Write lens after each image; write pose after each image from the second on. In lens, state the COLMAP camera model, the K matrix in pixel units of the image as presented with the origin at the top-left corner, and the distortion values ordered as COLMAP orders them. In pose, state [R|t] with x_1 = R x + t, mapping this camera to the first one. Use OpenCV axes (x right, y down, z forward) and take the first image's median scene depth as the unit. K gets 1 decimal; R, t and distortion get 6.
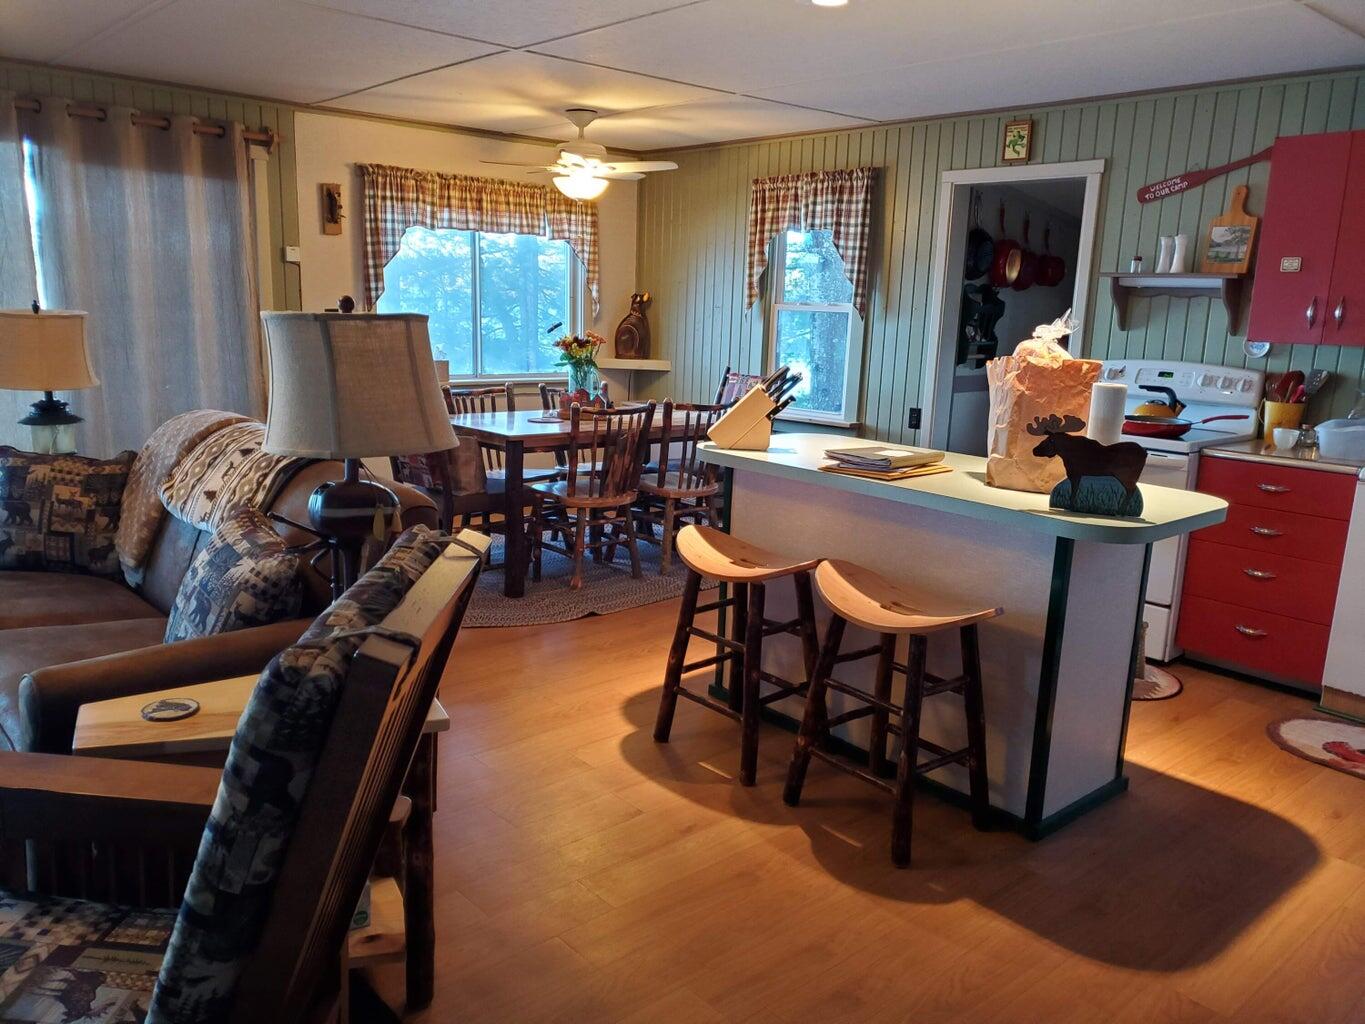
lens RADIAL K [[1059.6, 0, 687.1], [0, 1059.6, 512.2], [0, 0, 1]] dist [0.005026, -0.013955]
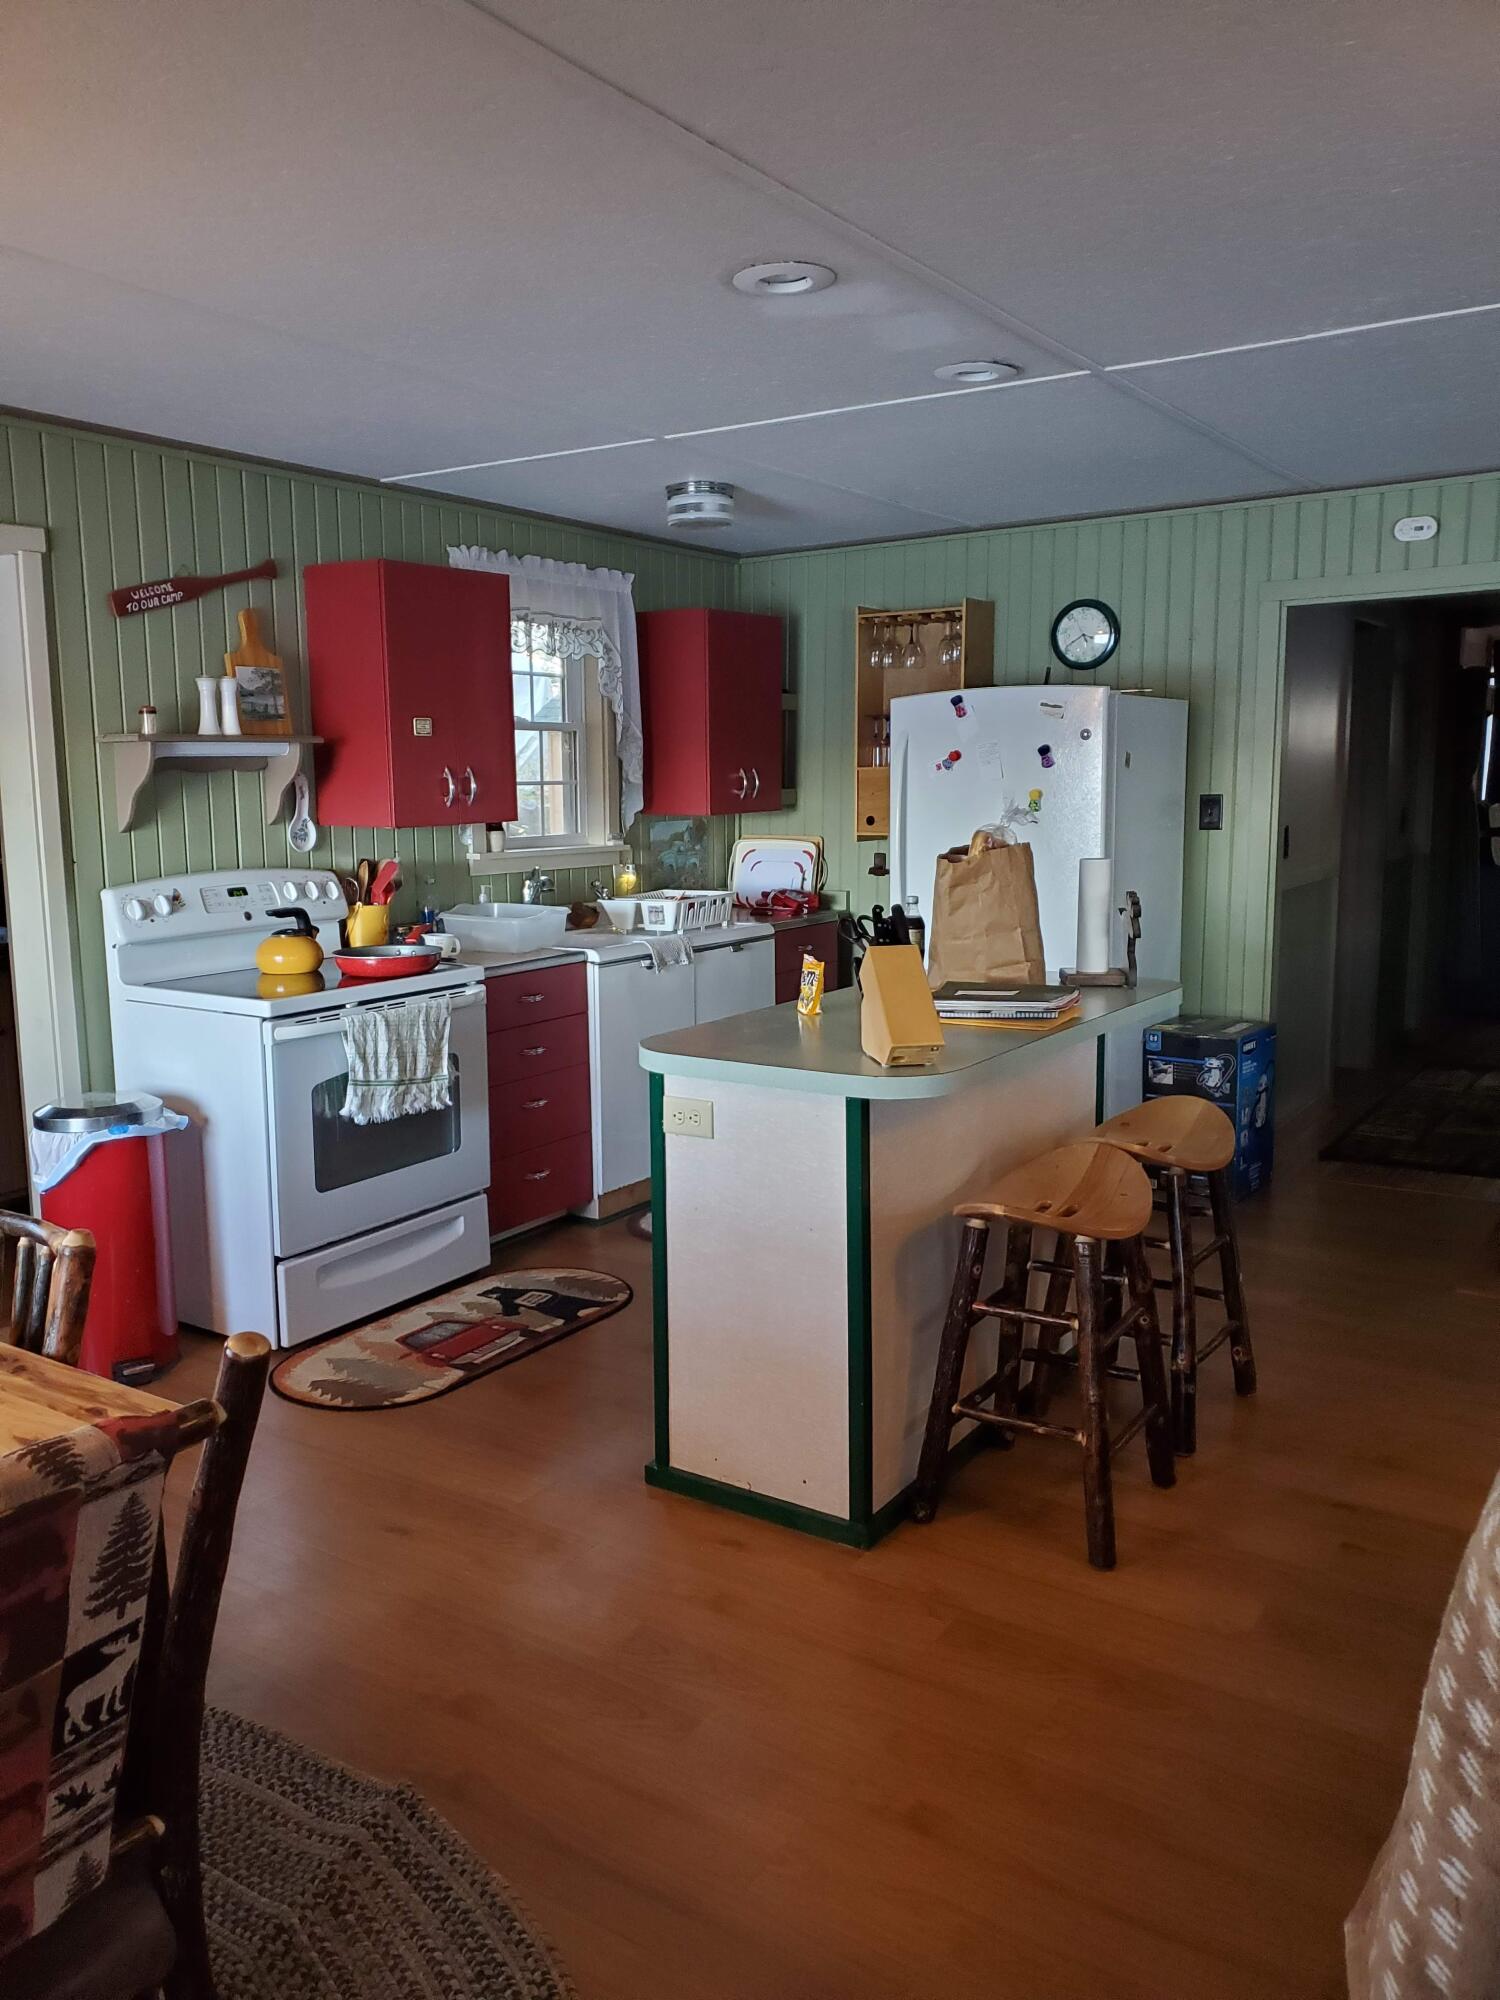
lens RADIAL K [[1552.6, 0, 751.8], [0, 1552.6, 1000.4], [0, 0, 1]] dist [0.005026, -0.013955]
pose [[-0.271235, -0.181008, 0.945340, -0.496672], [0.187185, 0.953486, 0.236274, -0.215596], [-0.944136, 0.241039, -0.224737, 0.869575]]
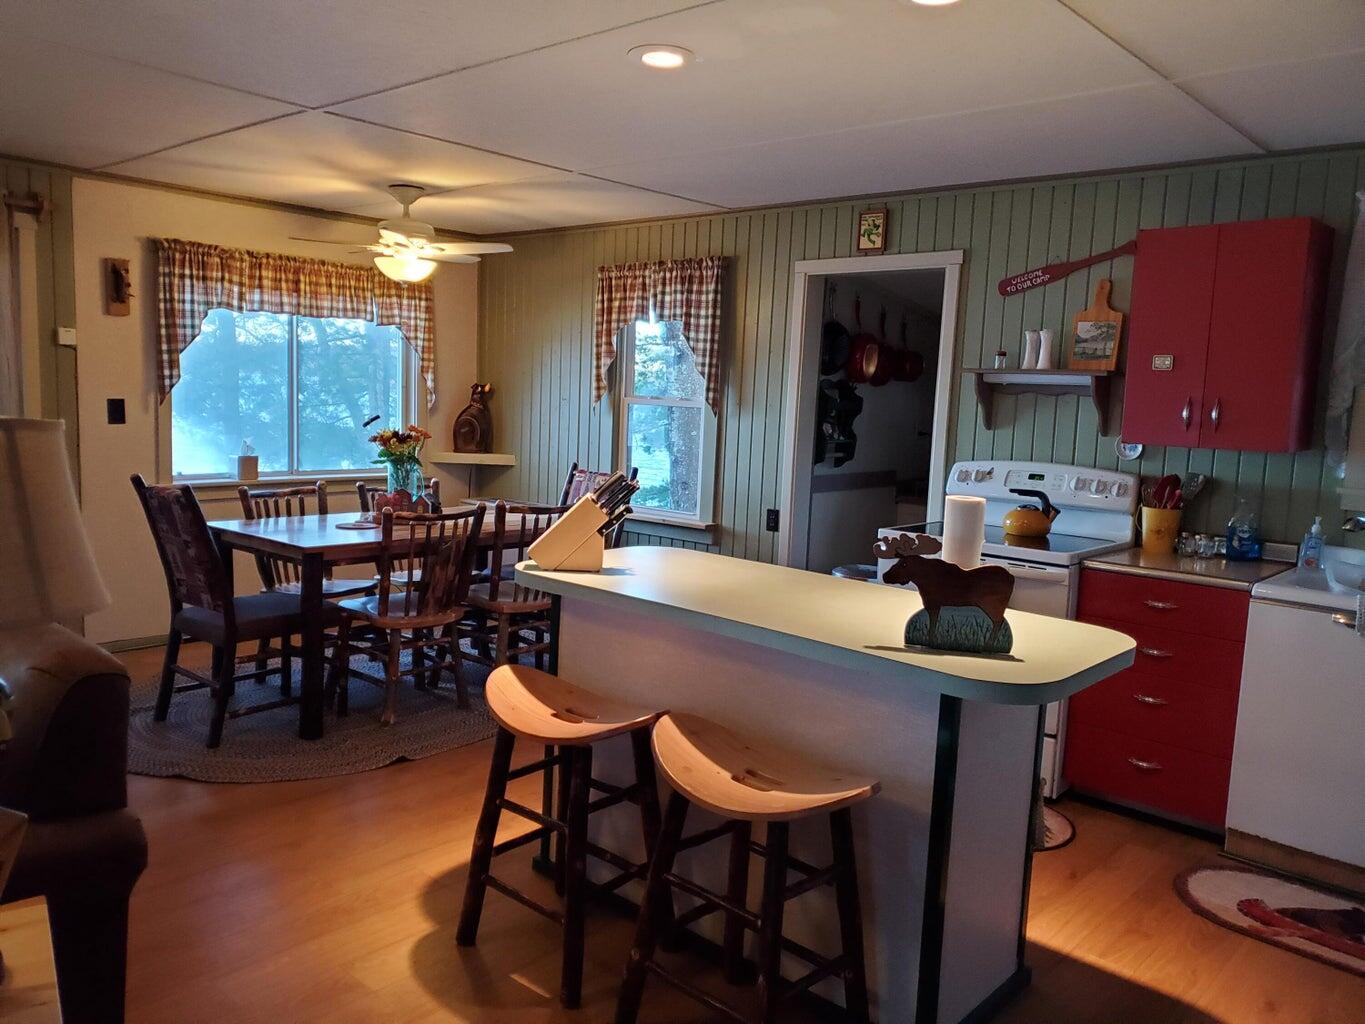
lens RADIAL K [[1059.6, 0, 679.7], [0, 1059.6, 510.0], [0, 0, 1]] dist [0.005026, -0.013955]
pose [[0.992567, -0.004286, 0.121628, 0.026937], [0.014634, 0.996332, -0.084316, -0.025851], [-0.120820, 0.085469, 0.988988, 0.113503]]
